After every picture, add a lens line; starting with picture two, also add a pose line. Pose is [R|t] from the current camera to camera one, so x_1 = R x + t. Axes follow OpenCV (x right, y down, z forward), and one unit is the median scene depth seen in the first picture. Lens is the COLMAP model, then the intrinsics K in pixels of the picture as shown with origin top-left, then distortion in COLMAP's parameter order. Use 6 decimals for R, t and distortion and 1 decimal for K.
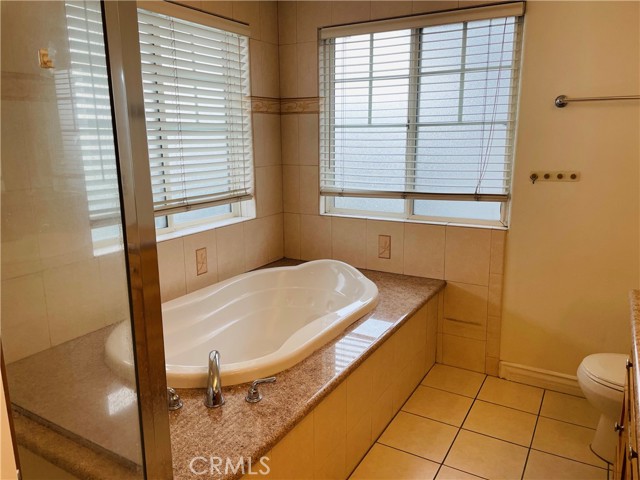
lens RADIAL K [[489.2, 0, 314.8], [0, 489.2, 239.5], [0, 0, 1]] dist [0.081525, -0.090309]
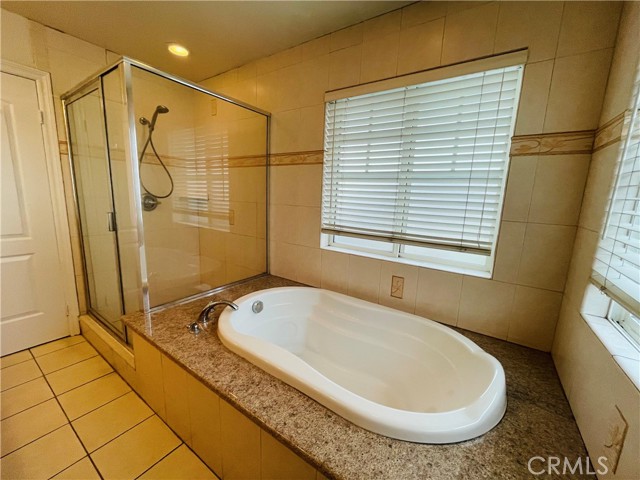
lens RADIAL K [[260.7, 0, 315.4], [0, 260.7, 234.9], [0, 0, 1]] dist [0.011249, 0.000073]
pose [[-0.079349, 0.175721, -0.981237, 0.351843], [-0.234400, 0.953452, 0.189701, -0.136181], [0.968897, 0.245054, -0.034466, 0.717578]]
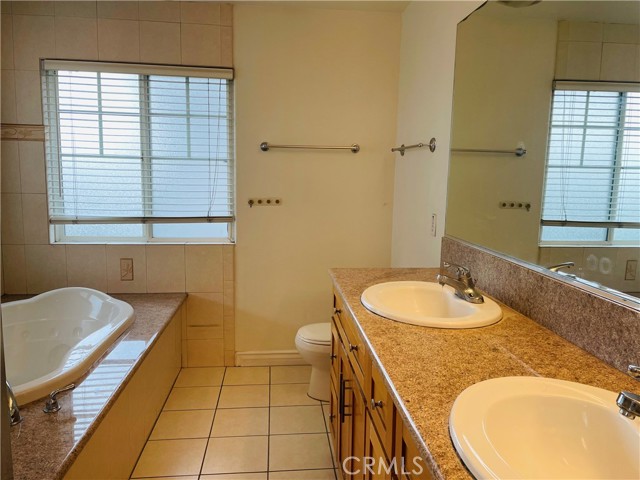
lens RADIAL K [[489.2, 0, 322.0], [0, 489.2, 241.3], [0, 0, 1]] dist [0.081525, -0.090309]
pose [[0.804690, -0.058378, 0.590818, -0.160074], [0.096262, 0.994815, -0.032812, 0.033328], [-0.585839, 0.083277, 0.806137, -0.129898]]
